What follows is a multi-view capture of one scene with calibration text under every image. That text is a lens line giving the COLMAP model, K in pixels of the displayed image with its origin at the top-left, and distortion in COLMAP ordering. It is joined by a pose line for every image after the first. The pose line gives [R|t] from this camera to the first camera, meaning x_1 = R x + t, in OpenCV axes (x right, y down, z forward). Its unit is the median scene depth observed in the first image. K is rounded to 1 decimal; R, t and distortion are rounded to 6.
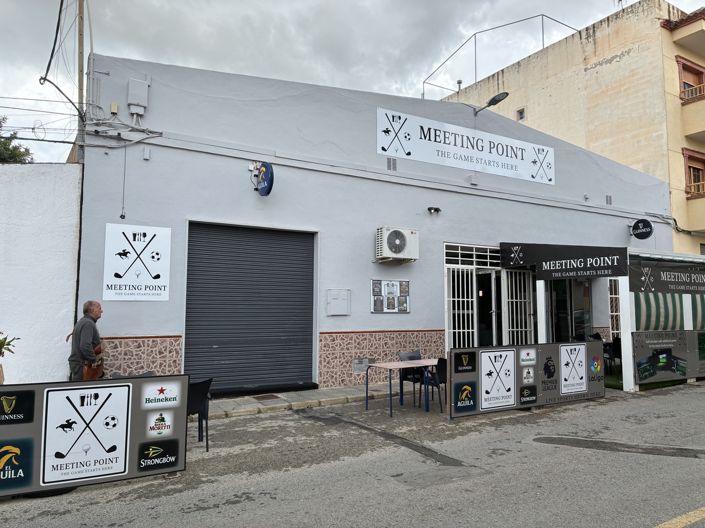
lens RADIAL K [[536.1, 0, 356.9], [0, 536.1, 263.5], [0, 0, 1]] dist [0.039227, -0.053391]
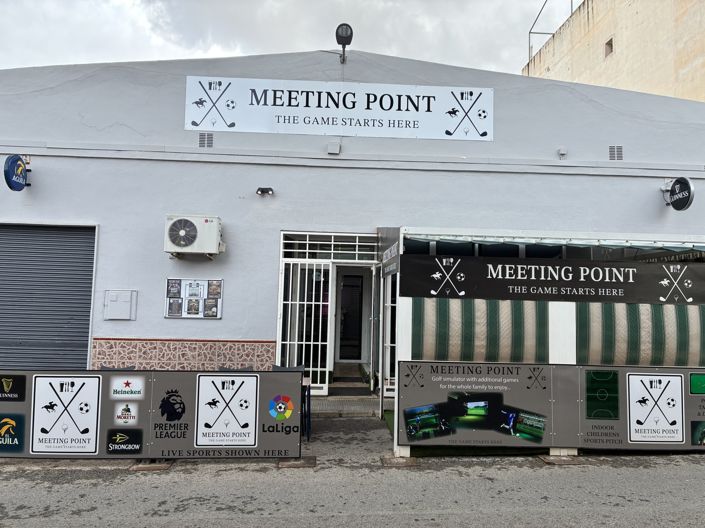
lens RADIAL K [[536.1, 0, 356.9], [0, 536.1, 263.5], [0, 0, 1]] dist [0.039227, -0.053391]
pose [[0.877932, -0.016540, -0.478500, 0.697463], [0.020824, 0.999777, 0.003648, 0.008846], [0.478332, -0.013167, 0.878080, 0.388368]]
